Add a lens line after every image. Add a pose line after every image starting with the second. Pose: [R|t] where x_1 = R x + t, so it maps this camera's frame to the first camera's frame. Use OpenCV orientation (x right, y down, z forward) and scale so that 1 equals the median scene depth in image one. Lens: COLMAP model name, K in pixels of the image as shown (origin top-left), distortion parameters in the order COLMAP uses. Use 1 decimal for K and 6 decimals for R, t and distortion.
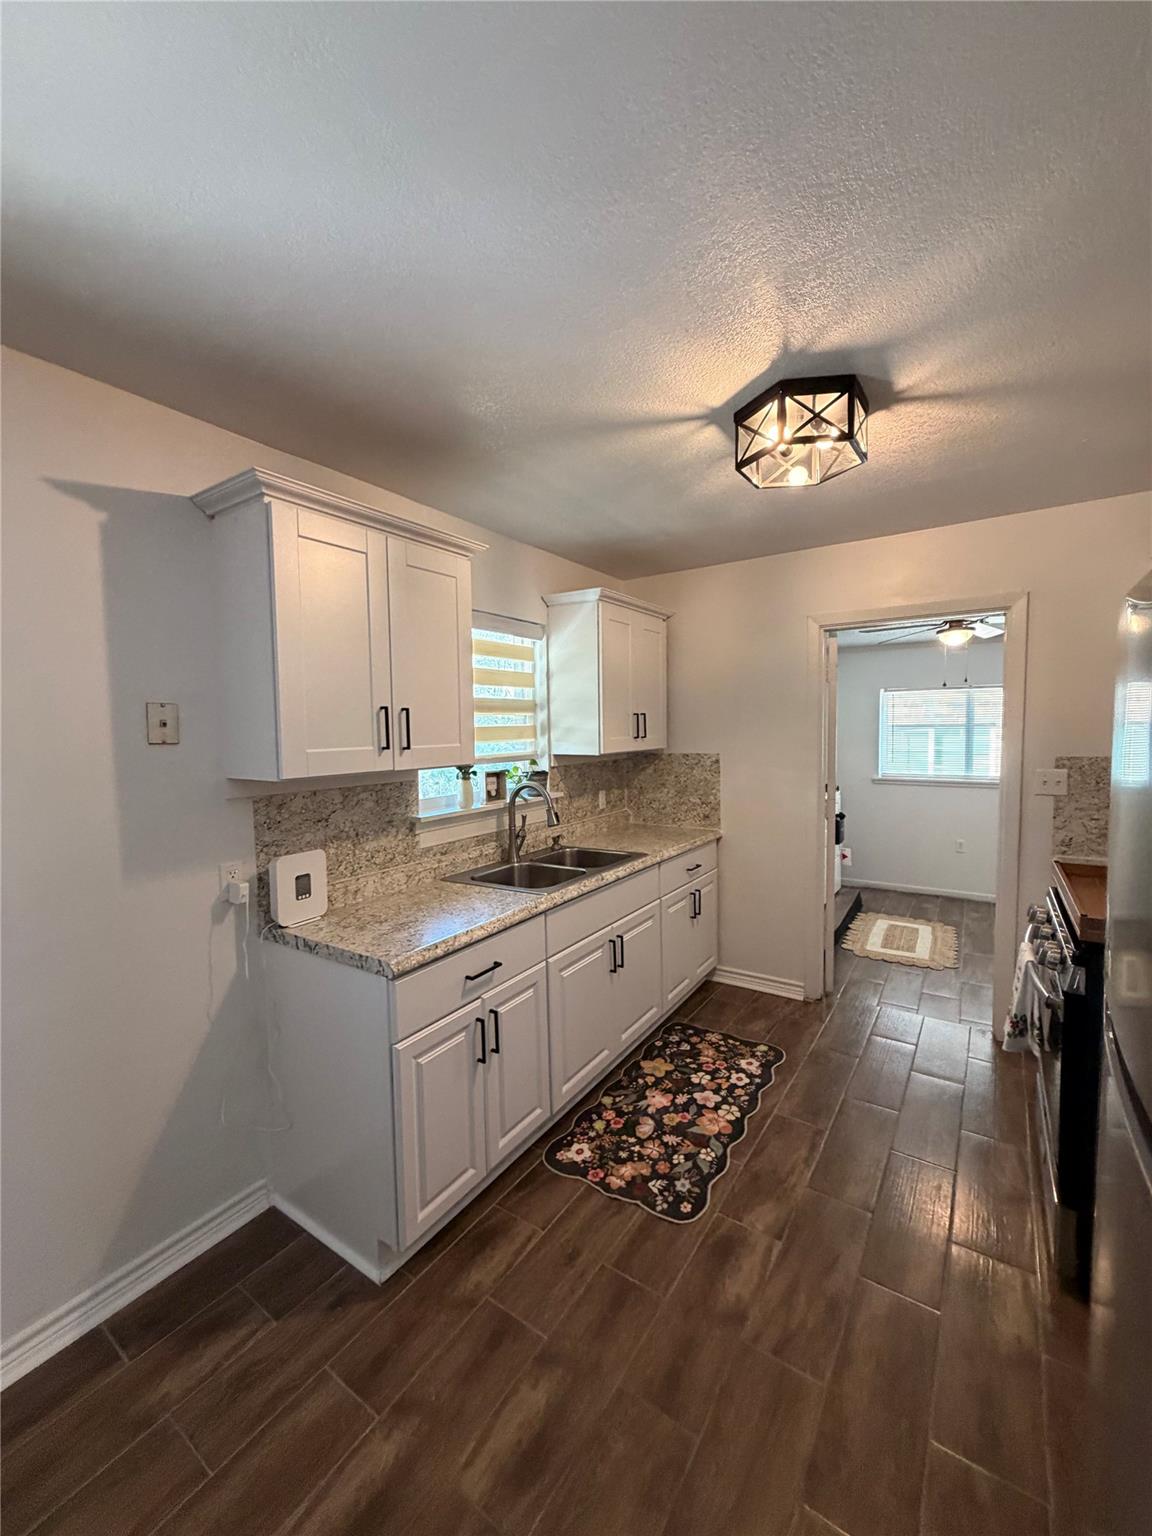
lens RADIAL K [[609.6, 0, 573.7], [0, 609.6, 764.2], [0, 0, 1]] dist [-0.000515, 0.000232]
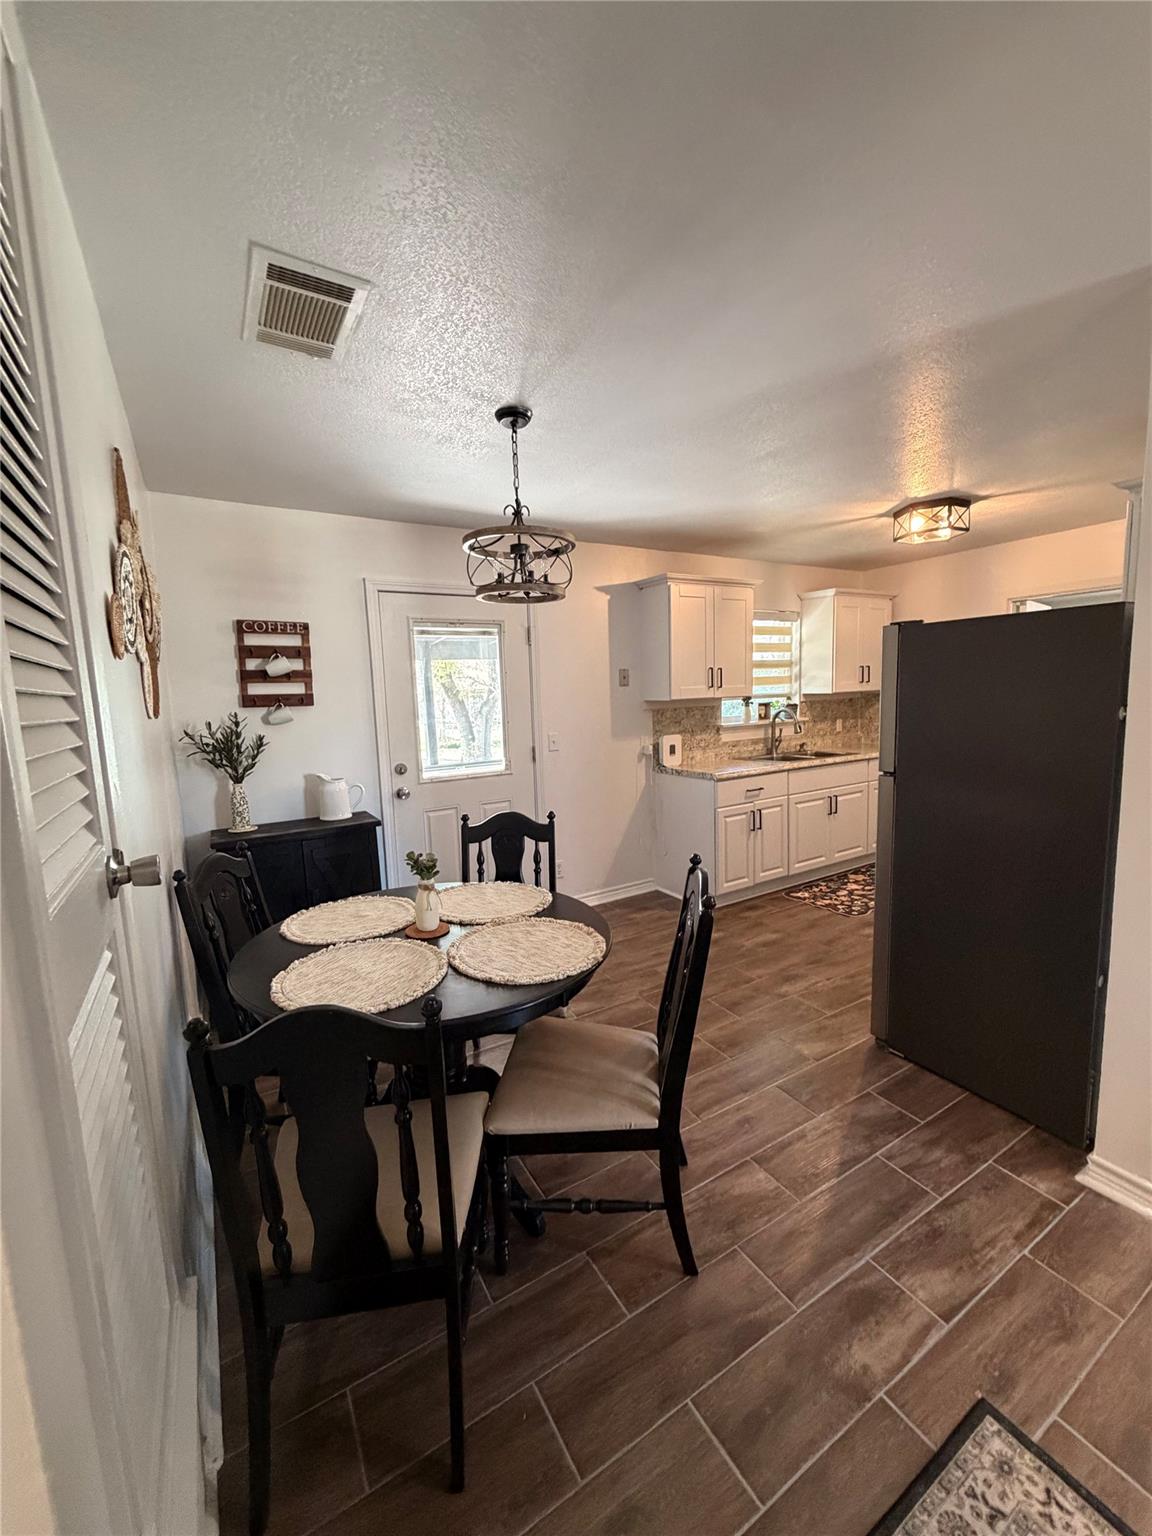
lens RADIAL K [[609.6, 0, 575.4], [0, 609.6, 764.1], [0, 0, 1]] dist [-0.000515, 0.000232]
pose [[0.907518, 0.037019, -0.418379, 0.132103], [-0.006945, 0.997295, 0.073177, 0.071993], [0.419956, -0.063504, 0.905320, -0.920260]]
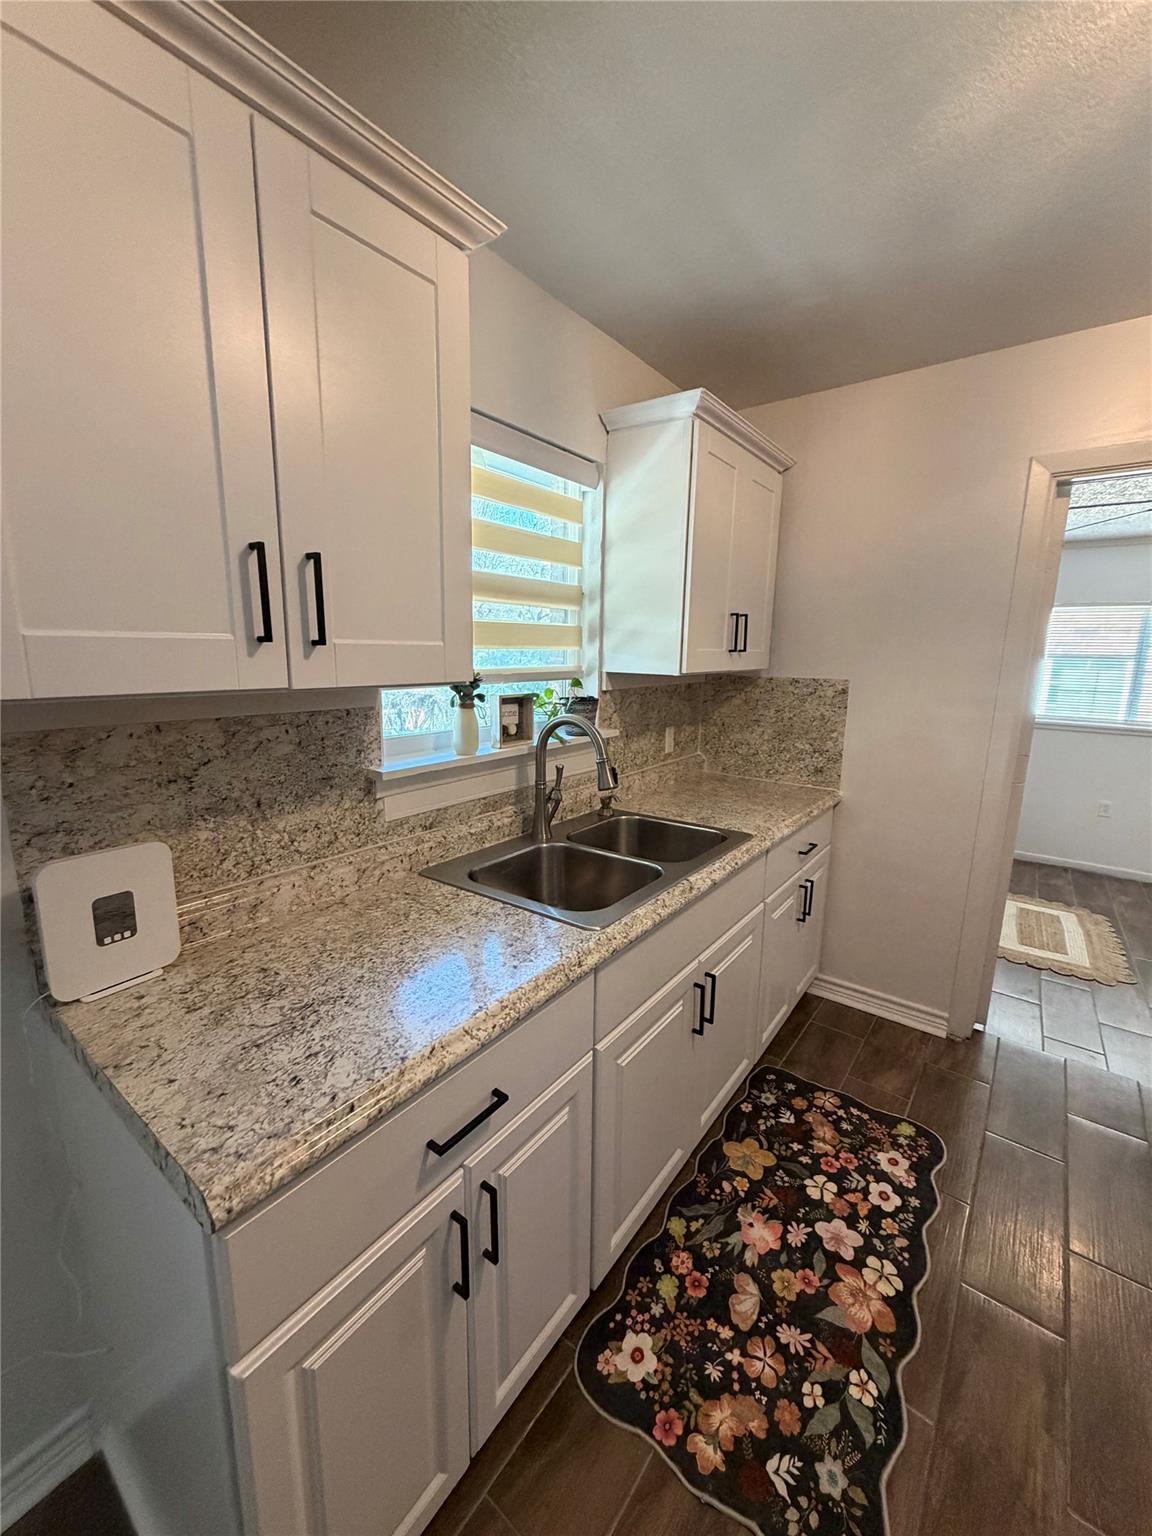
lens RADIAL K [[609.6, 0, 574.5], [0, 609.6, 763.3], [0, 0, 1]] dist [-0.000515, 0.000232]
pose [[0.997869, 0.042459, -0.049553, -0.040053], [-0.035903, 0.991328, 0.126415, -0.000291], [0.054490, -0.124366, 0.990739, 0.429163]]
